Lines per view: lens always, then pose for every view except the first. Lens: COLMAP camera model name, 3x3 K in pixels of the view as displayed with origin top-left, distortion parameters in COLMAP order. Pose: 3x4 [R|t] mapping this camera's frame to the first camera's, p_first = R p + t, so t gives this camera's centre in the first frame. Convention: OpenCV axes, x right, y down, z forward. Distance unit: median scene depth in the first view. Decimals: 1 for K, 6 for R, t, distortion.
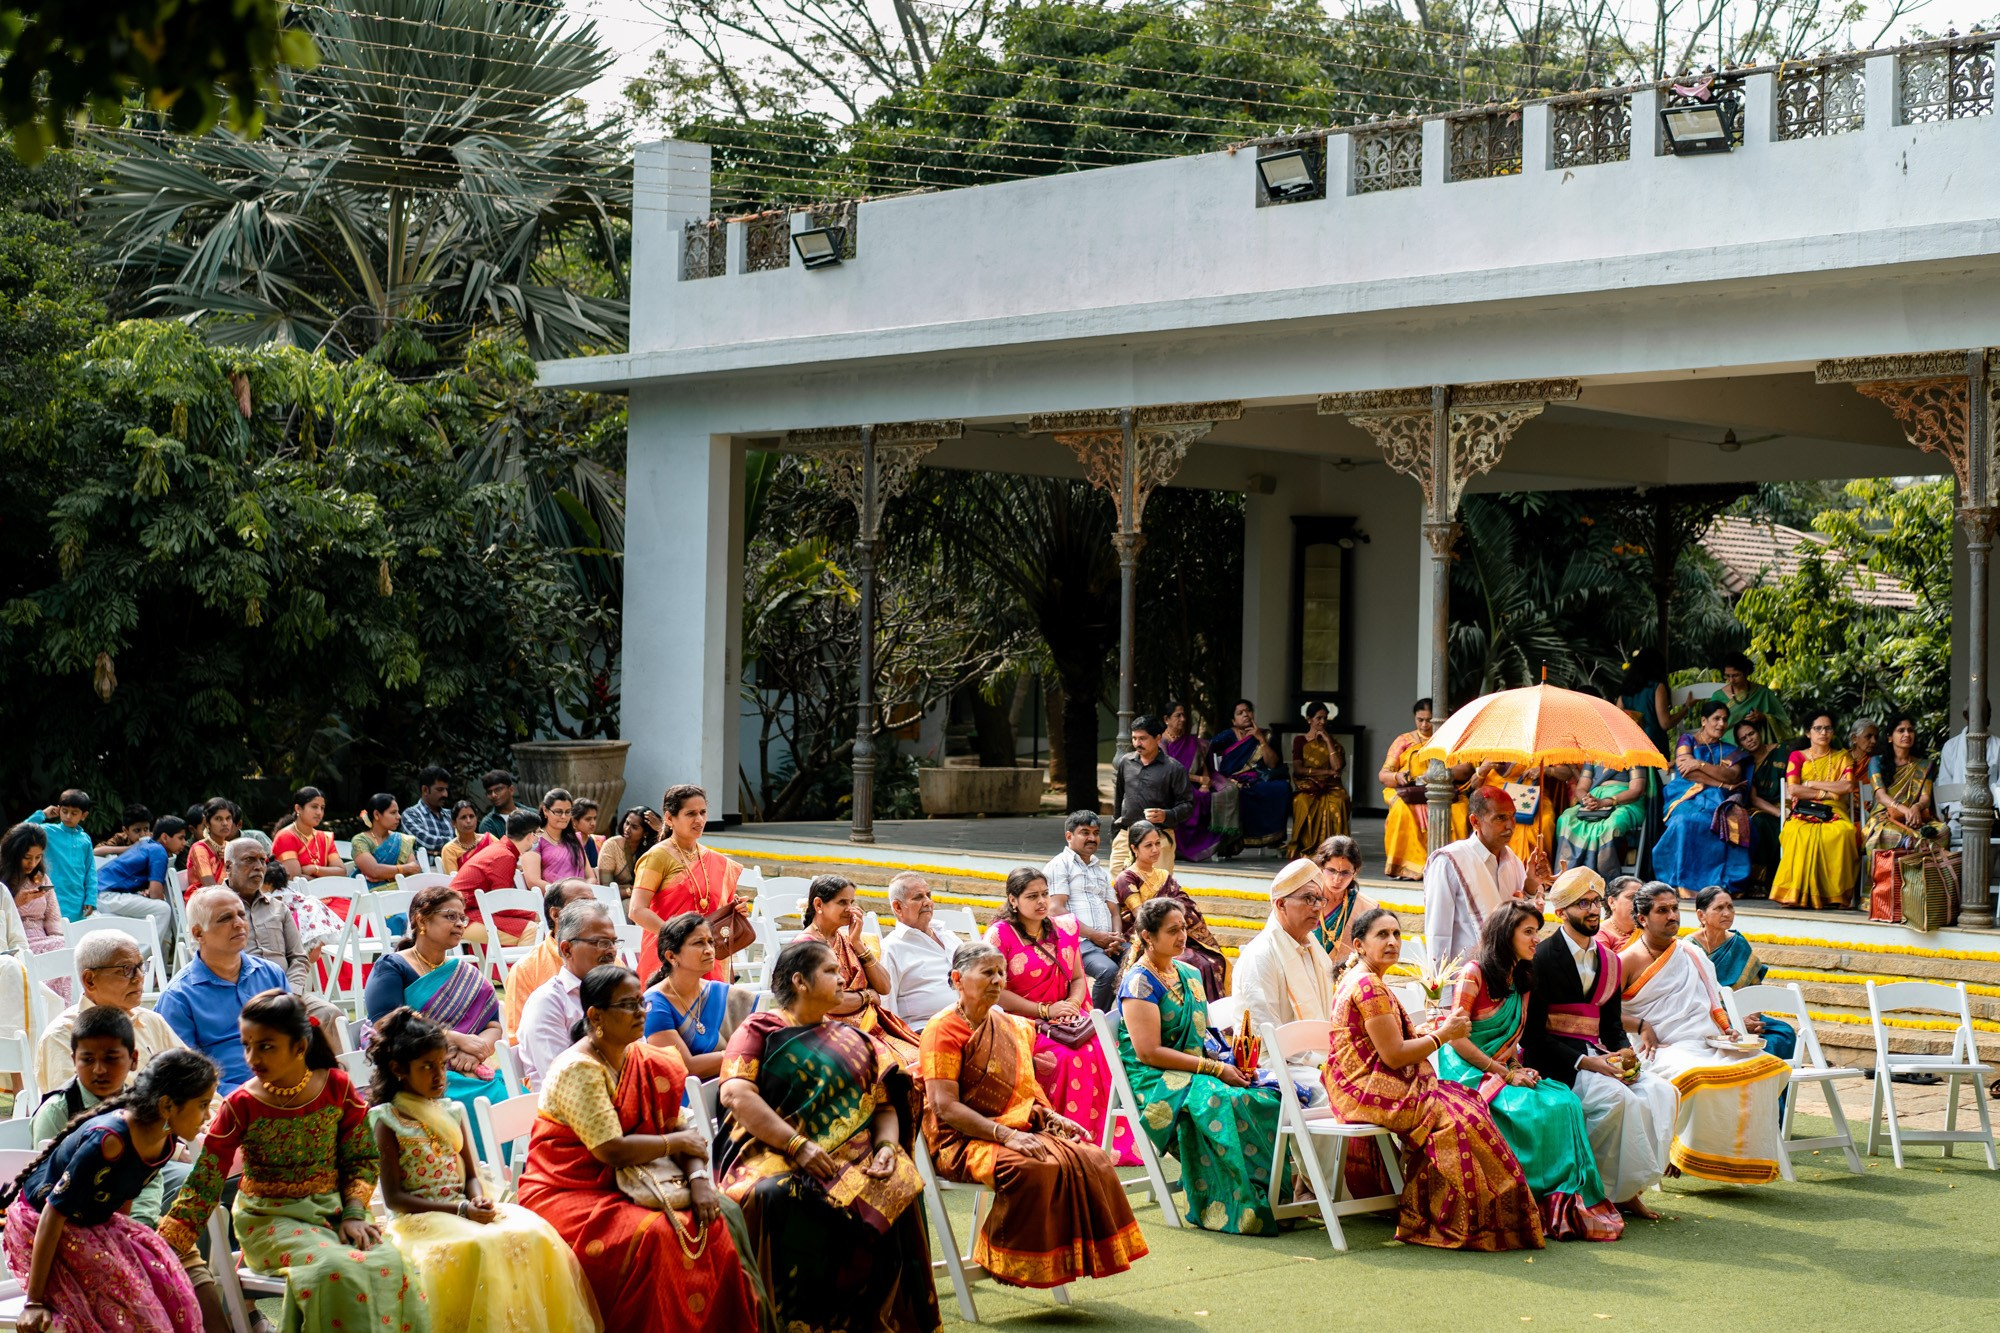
lens RADIAL K [[3091.2, 0, 1000.0], [0, 3091.2, 666.5], [0, 0, 1]] dist [0.041893, 0.047337]
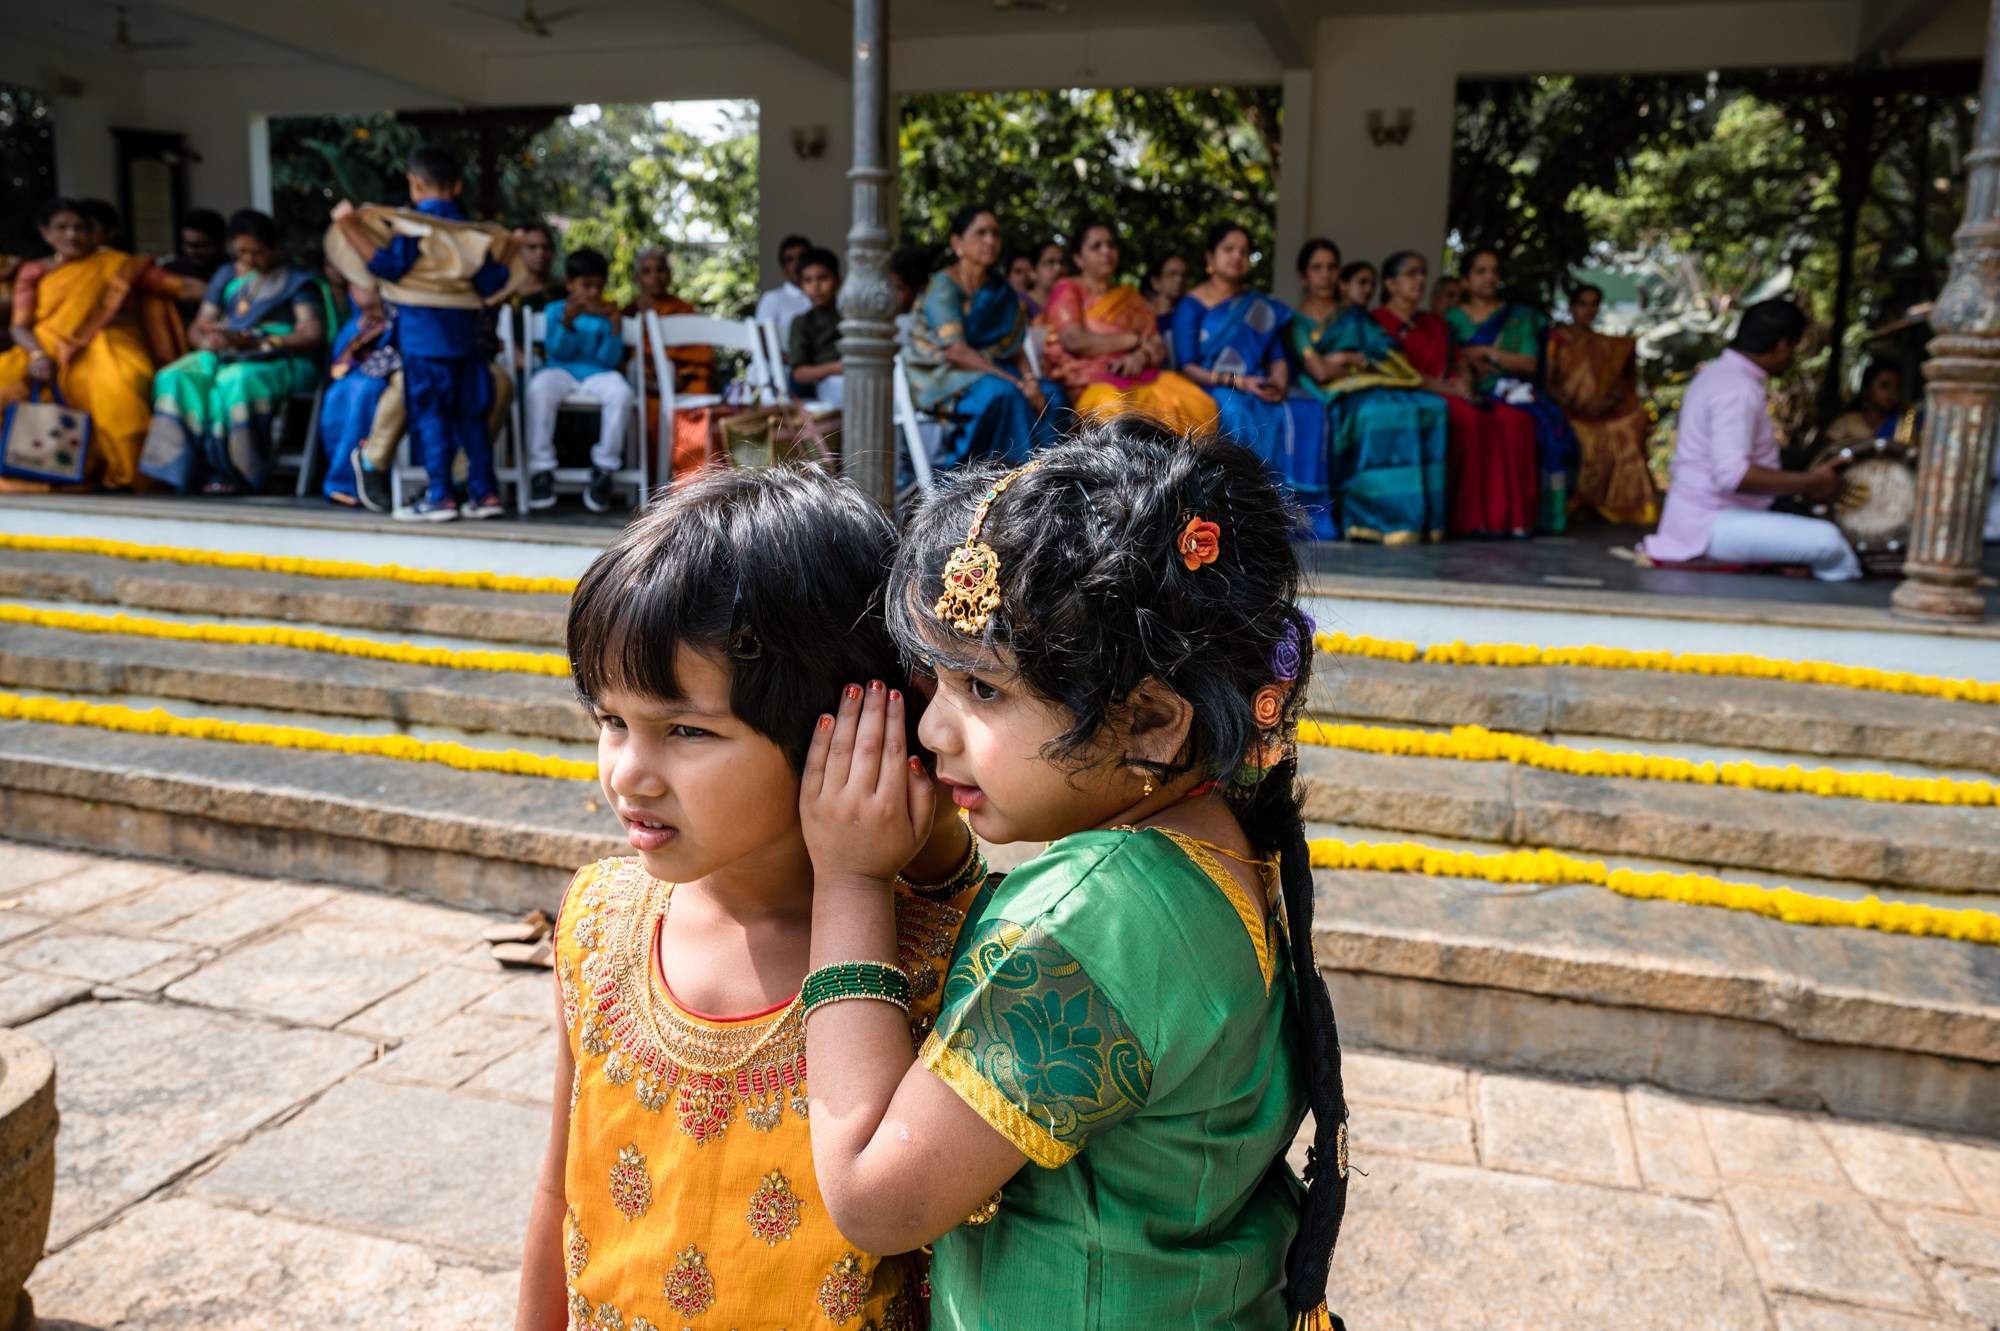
lens RADIAL K [[1455.3, 0, 1000.0], [0, 1455.3, 665.5], [0, 0, 1]] dist [0.000598, -0.000133]
pose [[0.887833, -0.064654, 0.455601, 0.133749], [-0.019902, 0.983759, 0.178388, 0.035125], [-0.459735, -0.167446, 0.872127, 0.466999]]
